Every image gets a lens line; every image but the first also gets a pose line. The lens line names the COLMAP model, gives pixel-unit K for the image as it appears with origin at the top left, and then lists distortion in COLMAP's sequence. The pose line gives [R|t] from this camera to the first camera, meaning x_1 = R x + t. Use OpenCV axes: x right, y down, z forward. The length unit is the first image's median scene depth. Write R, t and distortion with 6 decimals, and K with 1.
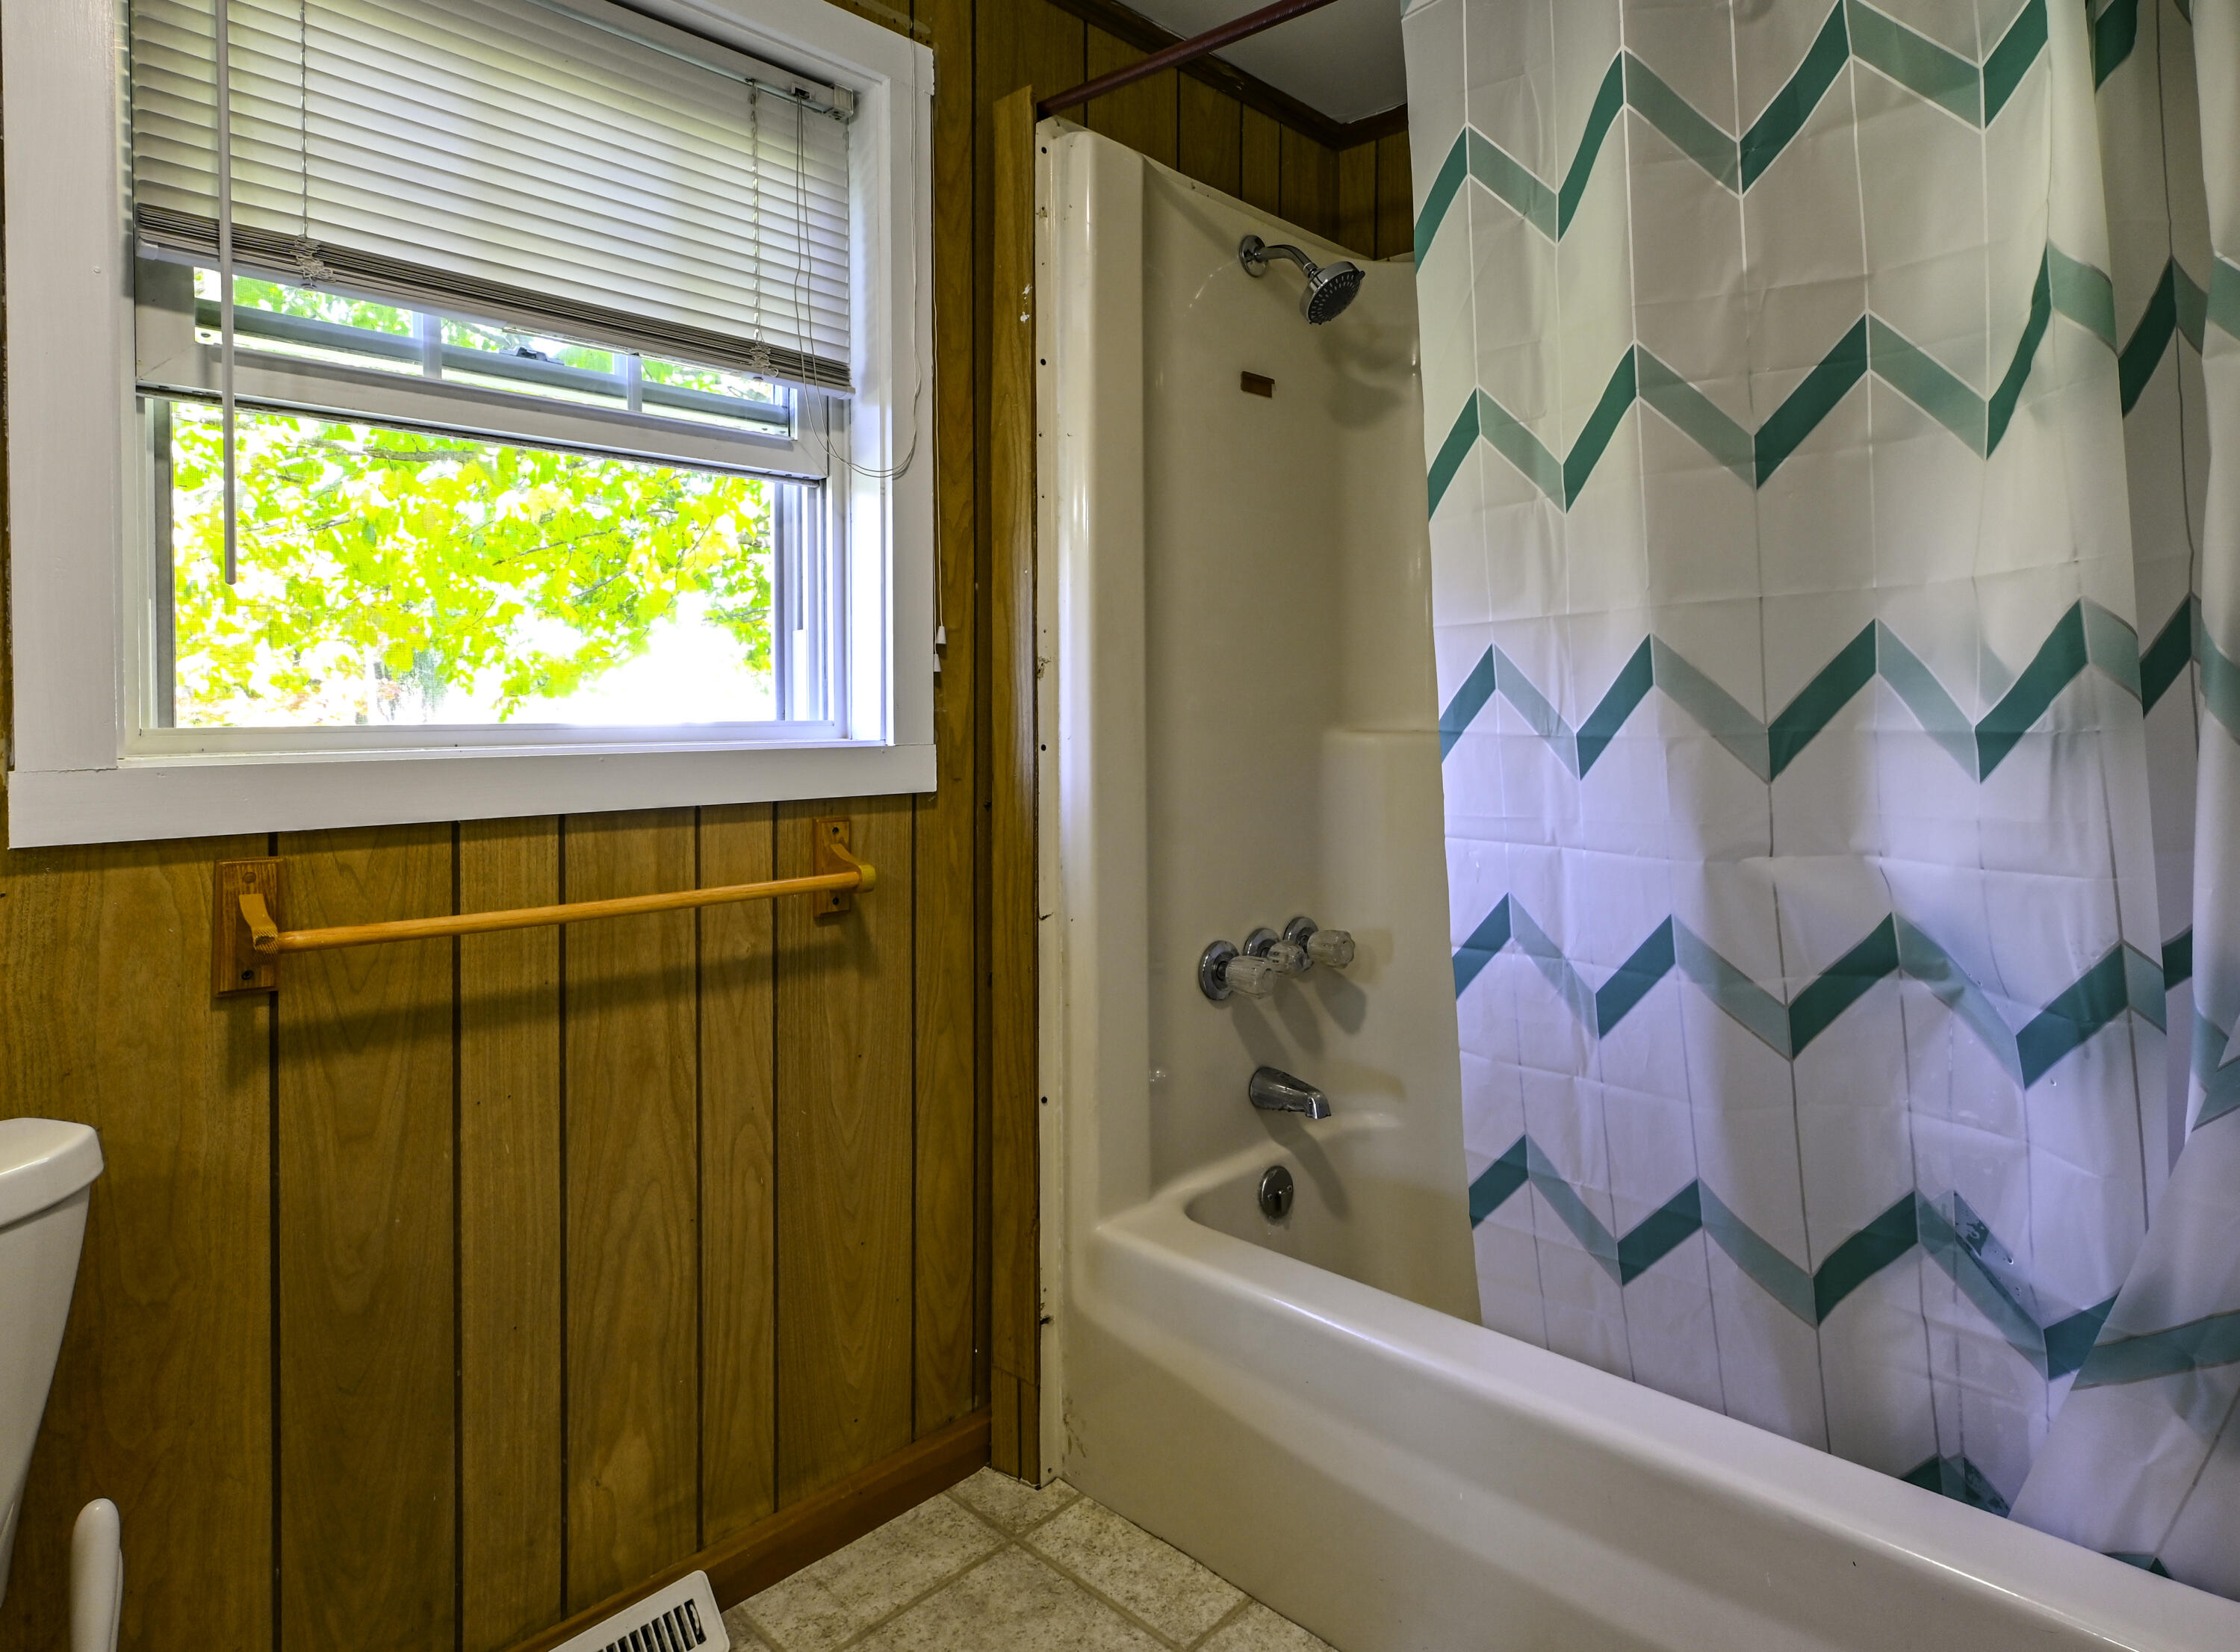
lens RADIAL K [[1292.3, 0, 1121.6], [0, 1292.3, 724.3], [0, 0, 1]] dist [0.001446, -0.000026]
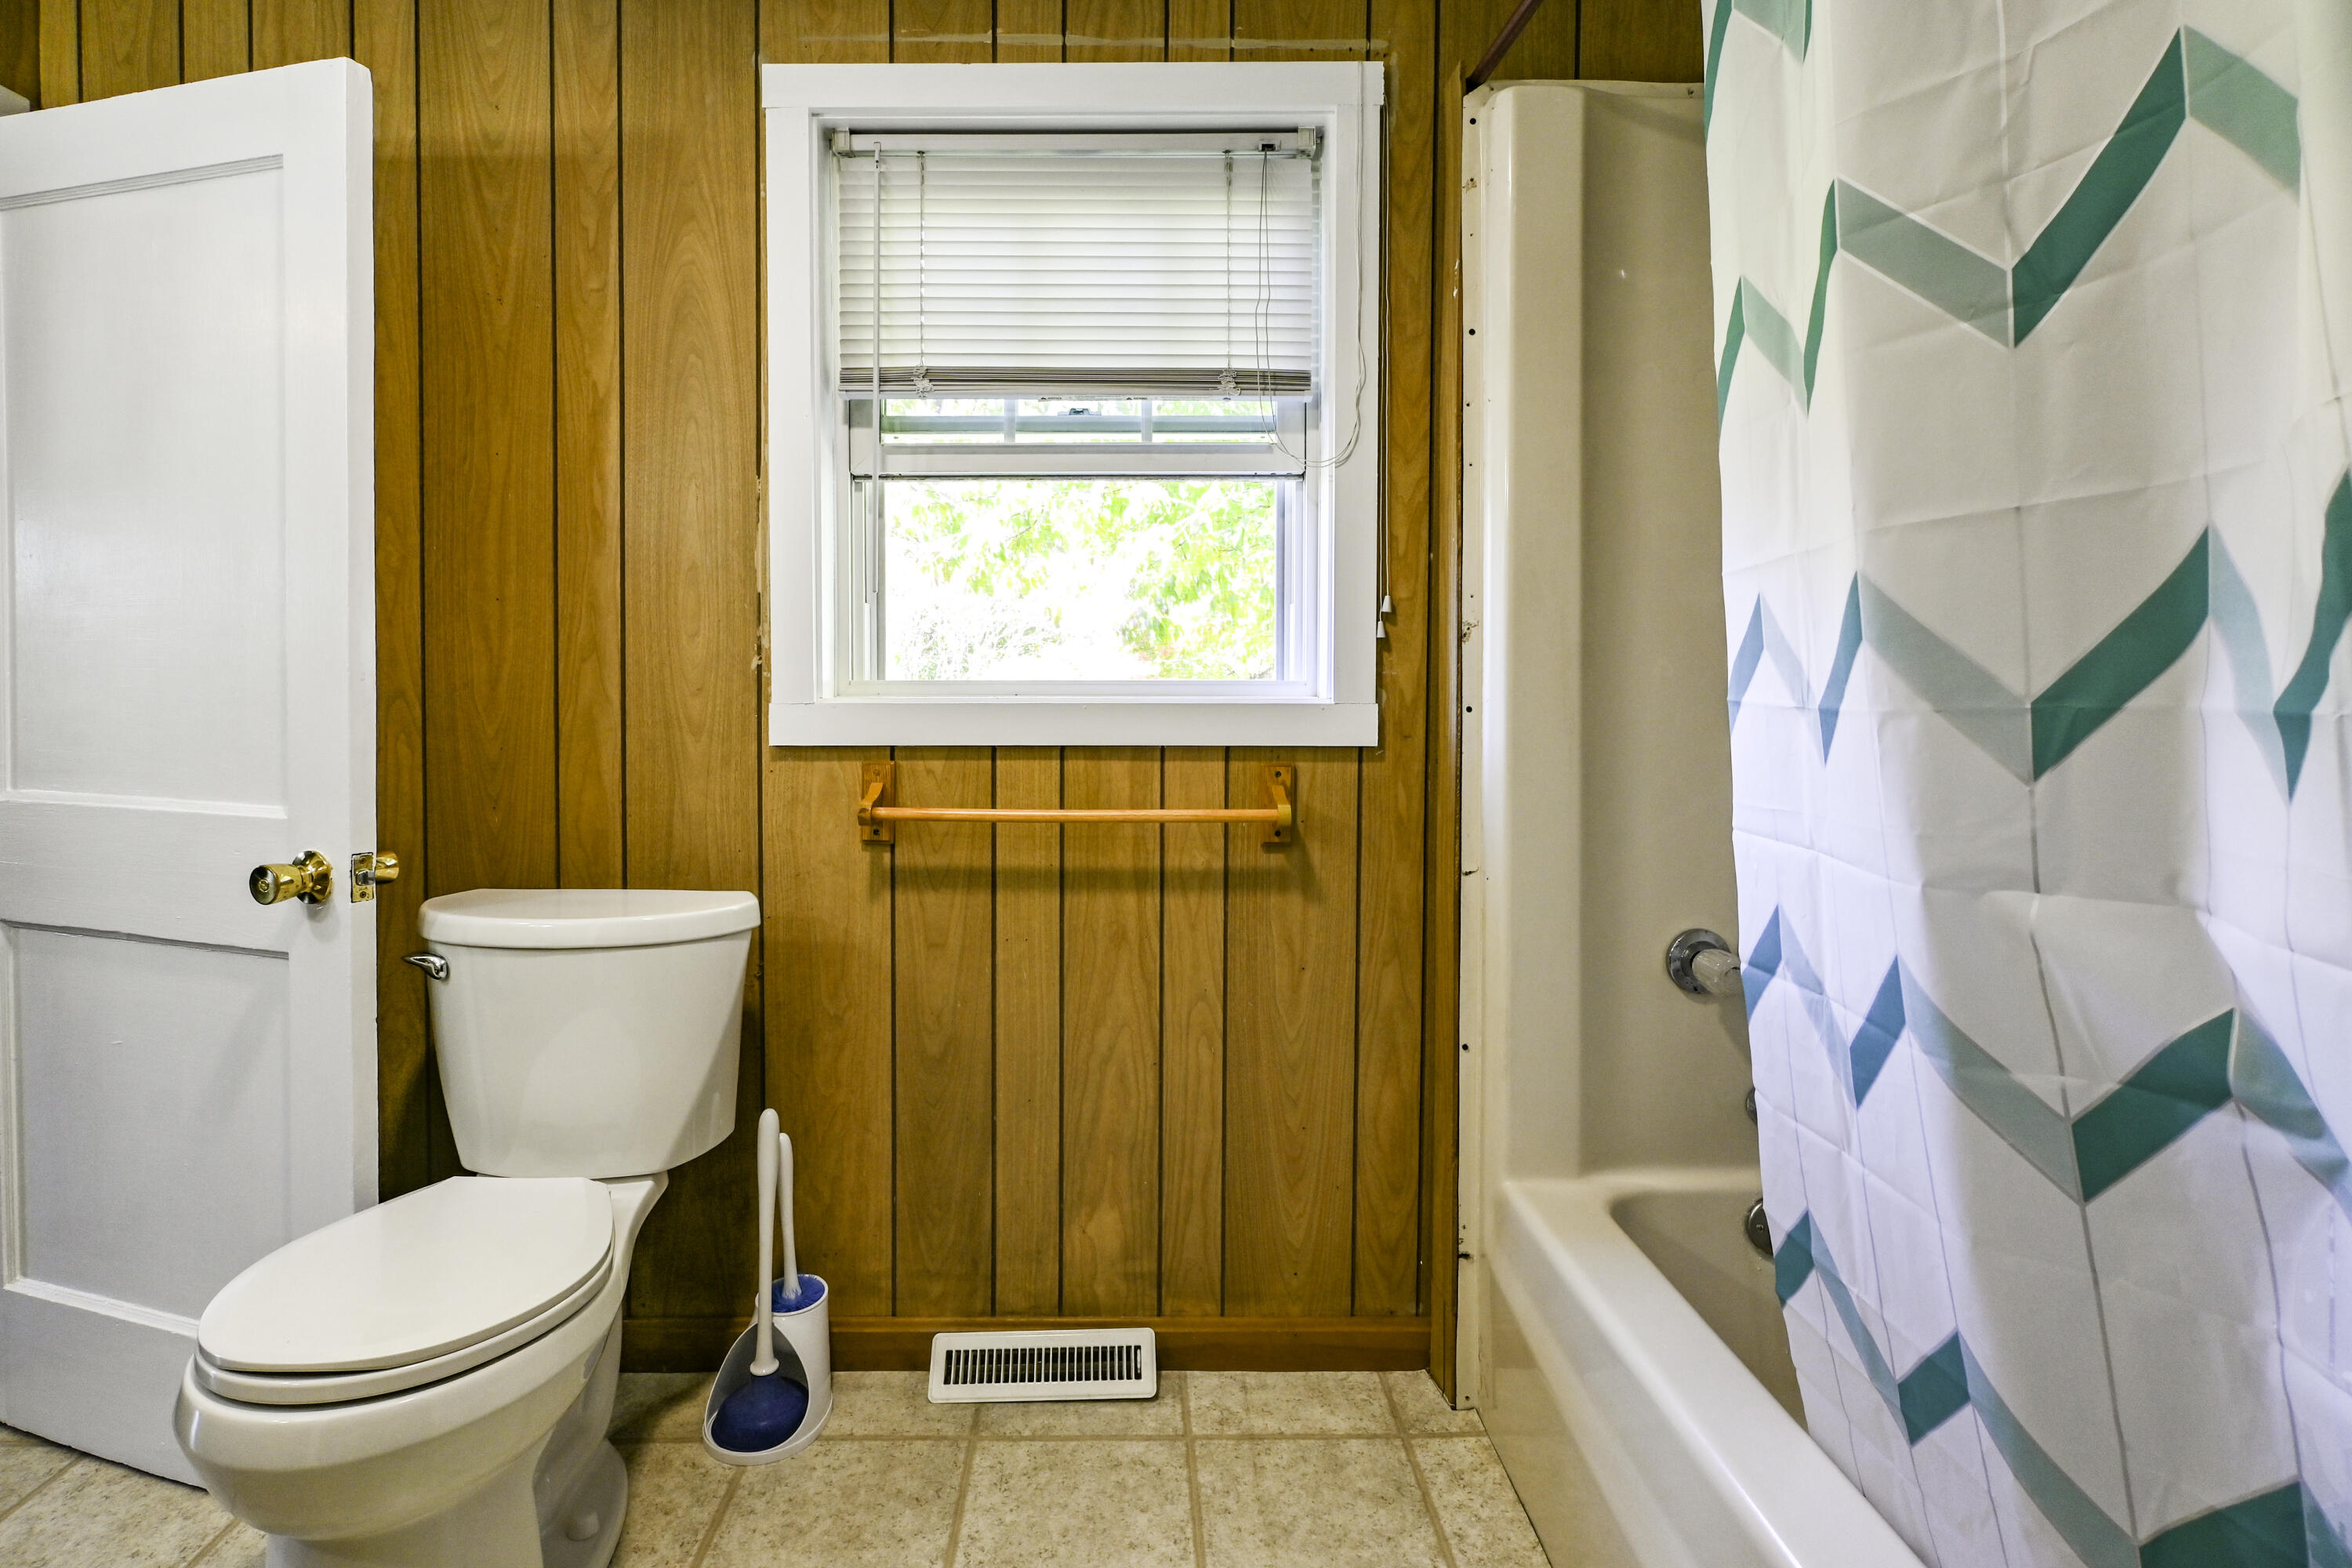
lens RADIAL K [[1178.7, 0, 1171.4], [0, 1178.7, 726.7], [0, 0, 1]] dist [0.000646, -0.000545]
pose [[0.680294, 0.037967, -0.731955, 0.541587], [-0.013743, 0.999143, 0.039054, -0.001776], [0.732810, -0.016509, 0.680233, 0.214145]]
